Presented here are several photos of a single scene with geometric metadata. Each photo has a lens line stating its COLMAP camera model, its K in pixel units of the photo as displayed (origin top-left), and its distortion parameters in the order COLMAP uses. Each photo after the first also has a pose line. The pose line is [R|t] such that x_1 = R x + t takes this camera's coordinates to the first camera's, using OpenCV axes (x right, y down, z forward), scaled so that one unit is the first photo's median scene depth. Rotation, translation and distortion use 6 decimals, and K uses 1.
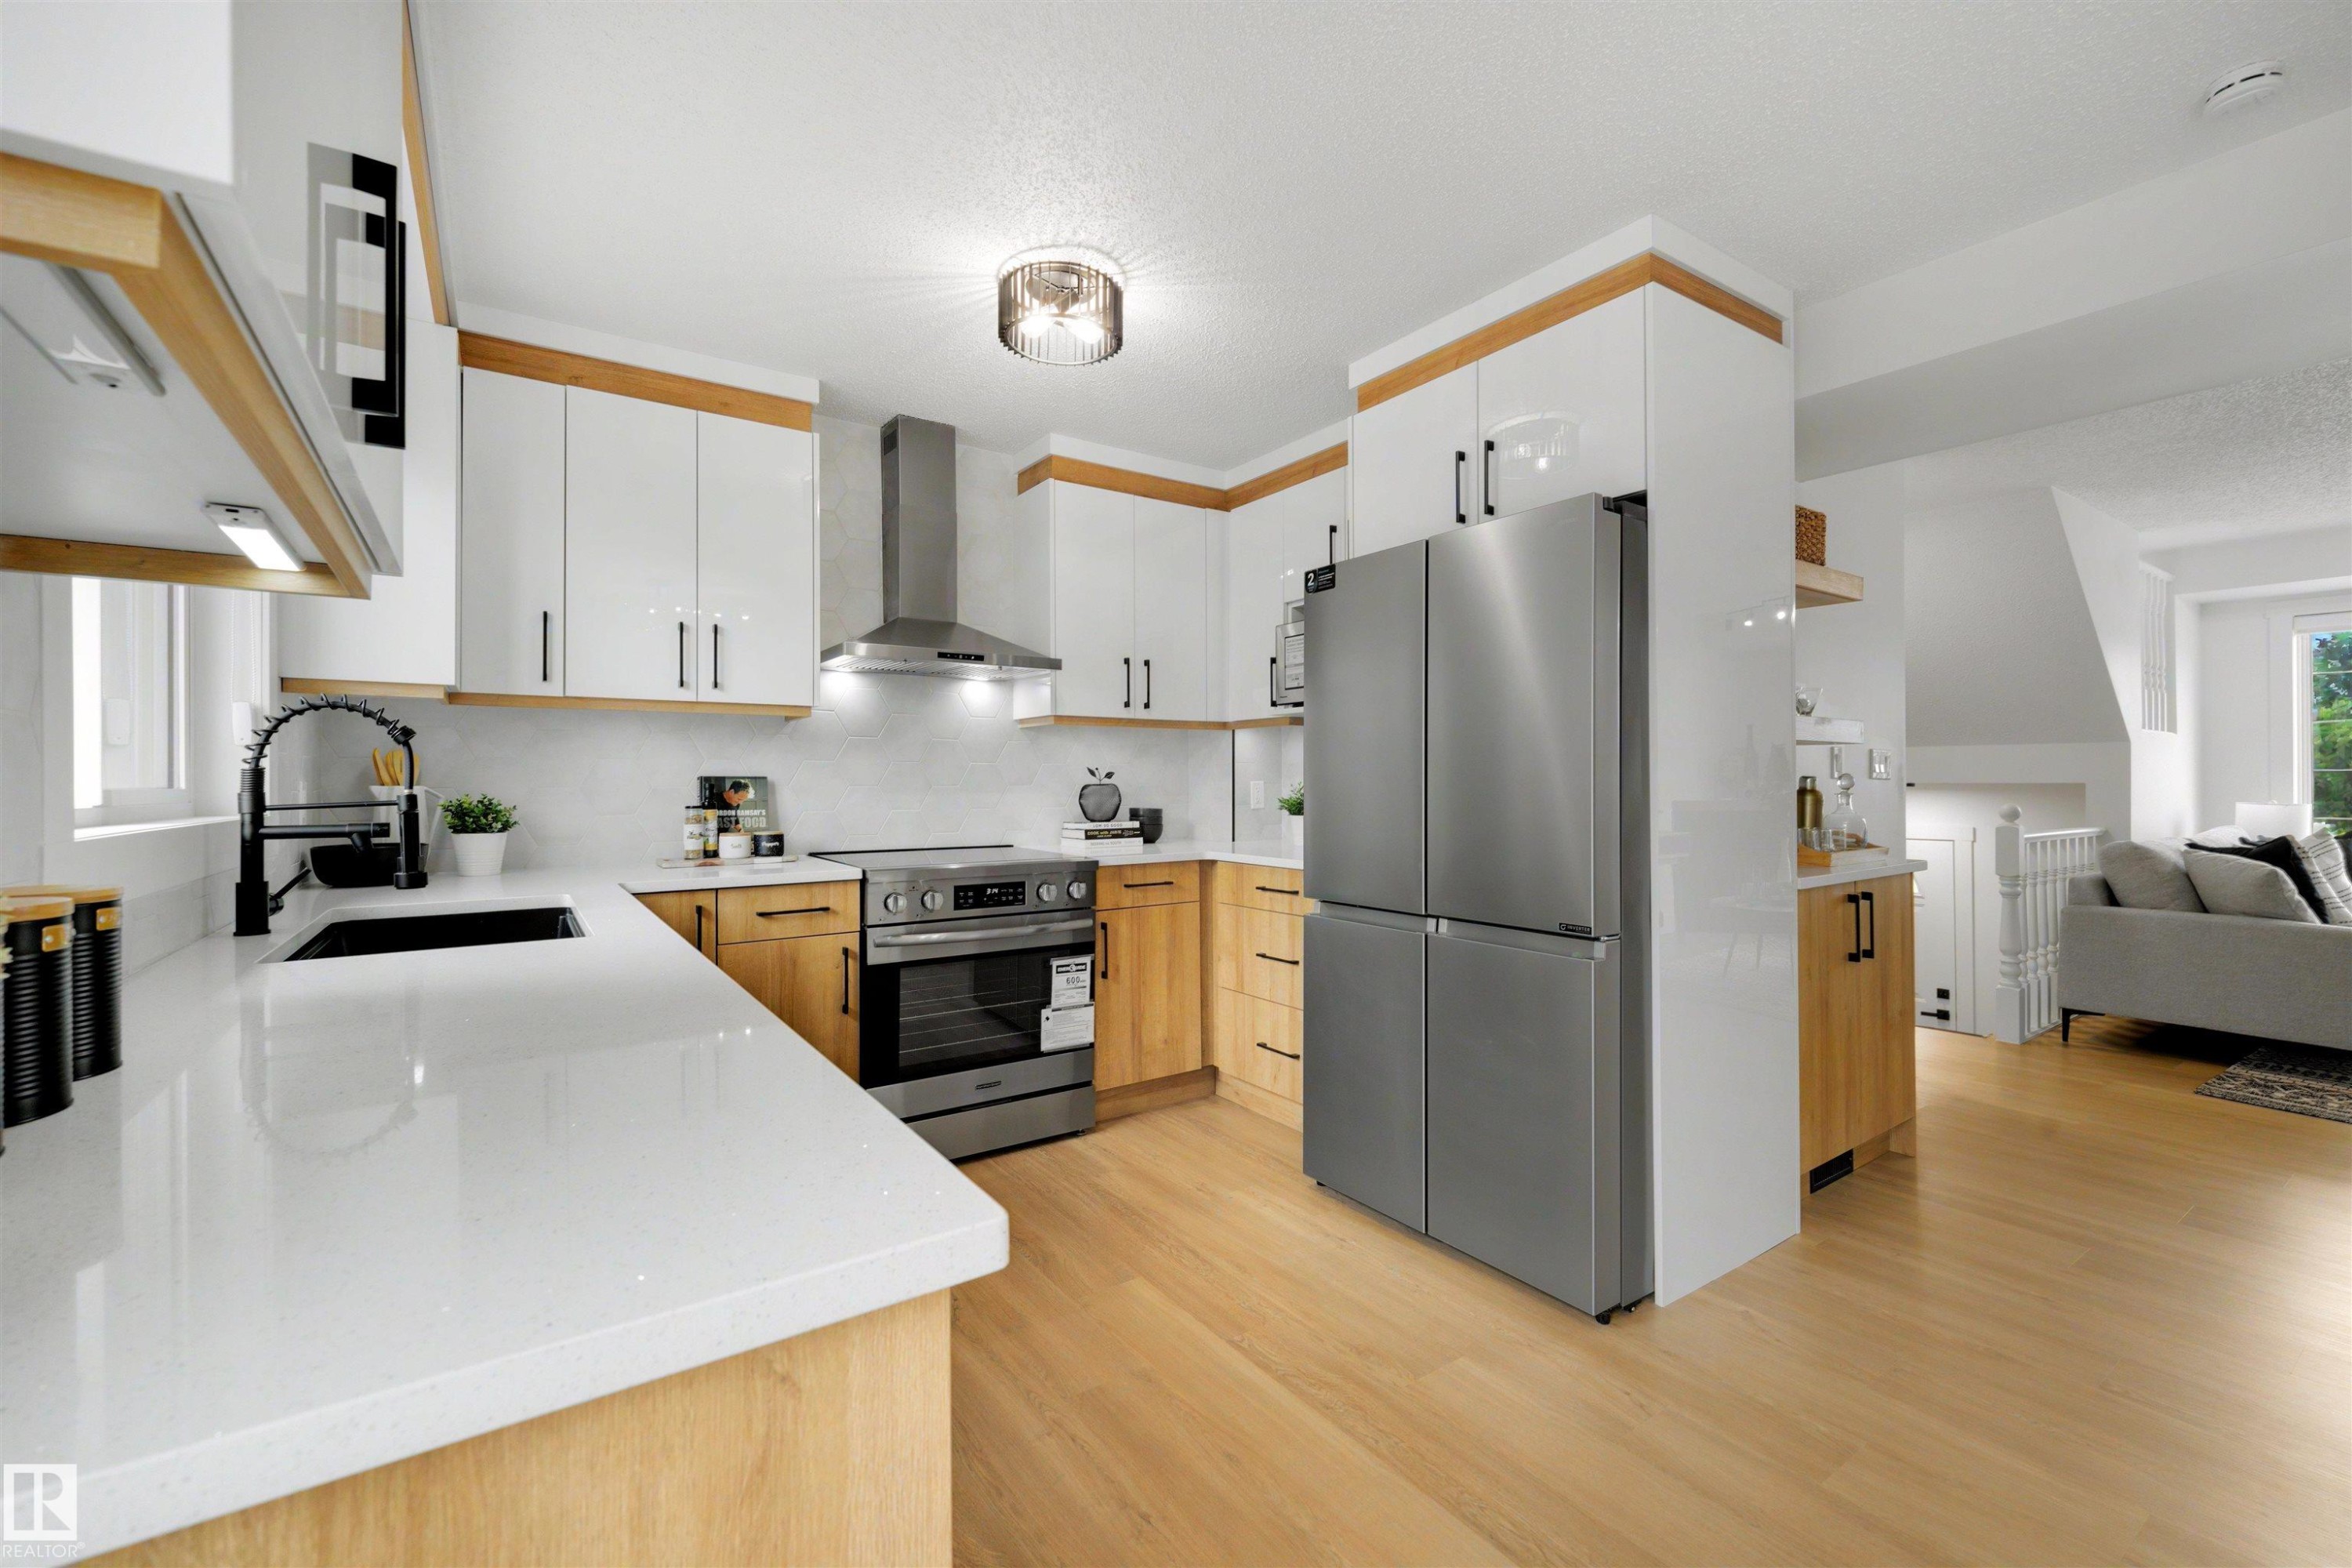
lens RADIAL K [[980.4, 0, 1176.0], [0, 980.4, 784.0], [0, 0, 1]] dist [0.012459, -0.006627]
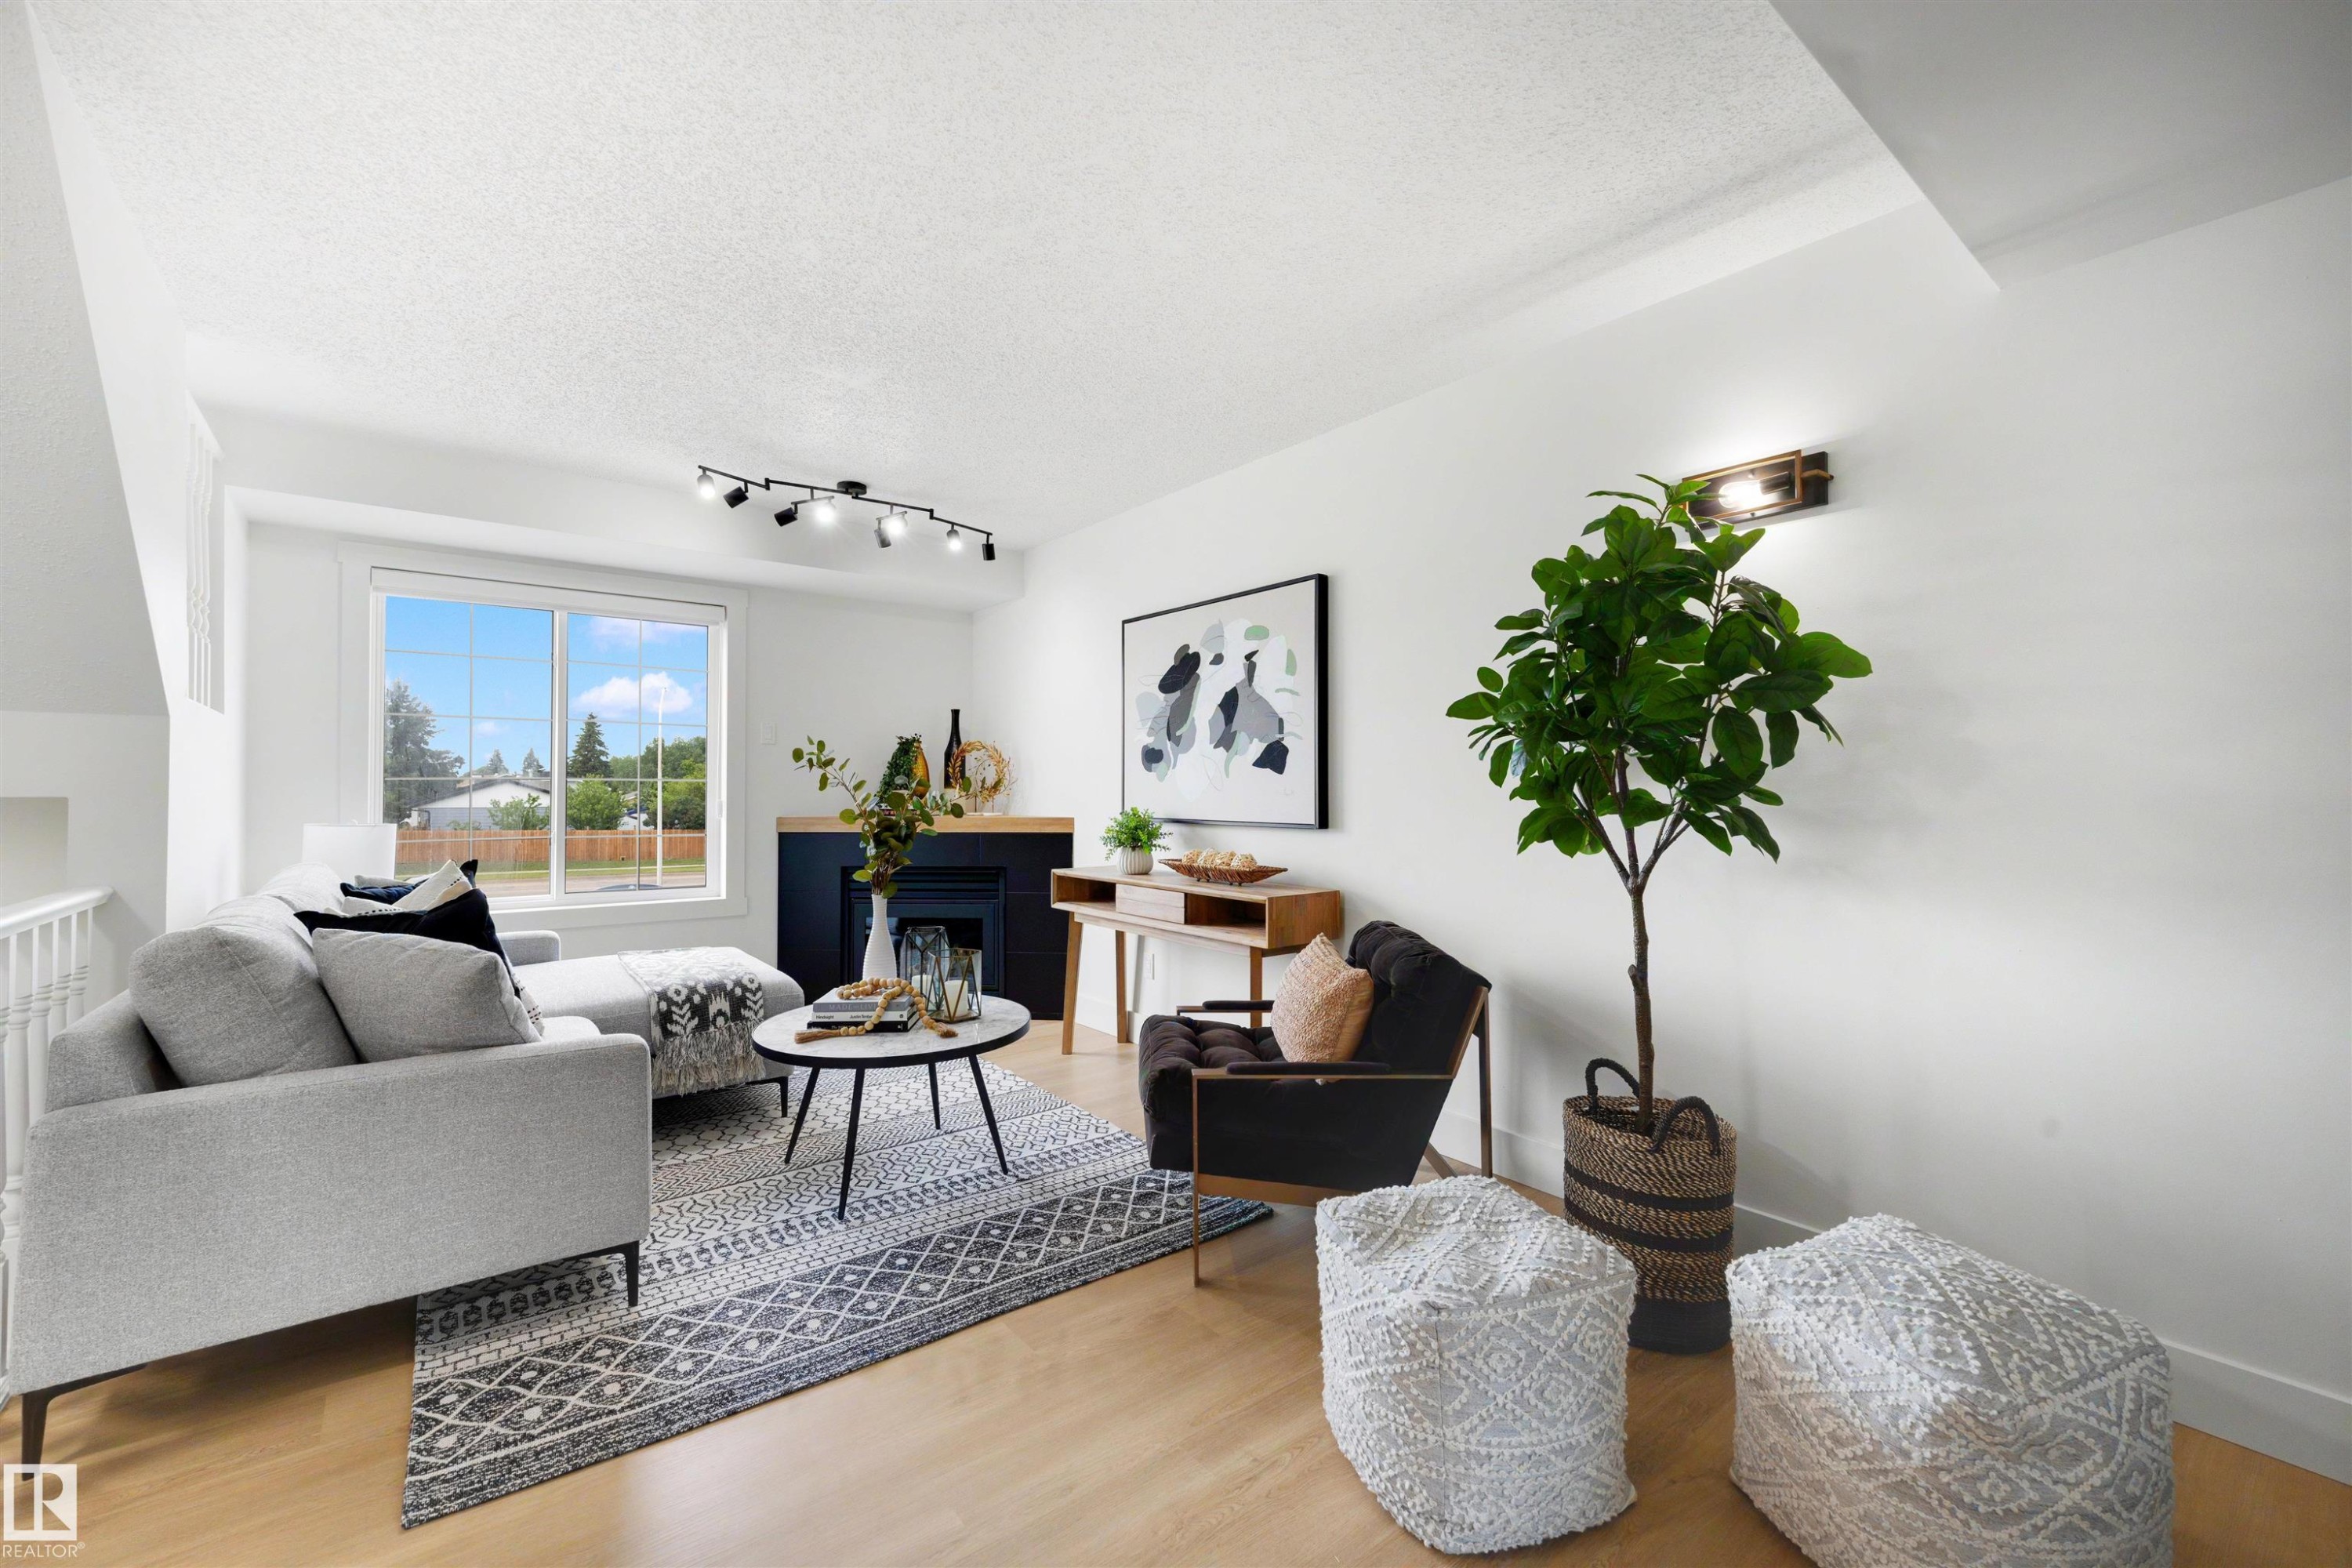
lens RADIAL K [[980.4, 0, 1176.0], [0, 980.4, 784.0], [0, 0, 1]] dist [0.012459, -0.006627]
pose [[-0.054676, 0.012235, 0.998429, 0.489603], [-0.002447, 0.999920, -0.012387, -0.002538], [-0.998501, -0.003120, -0.054642, 0.575876]]
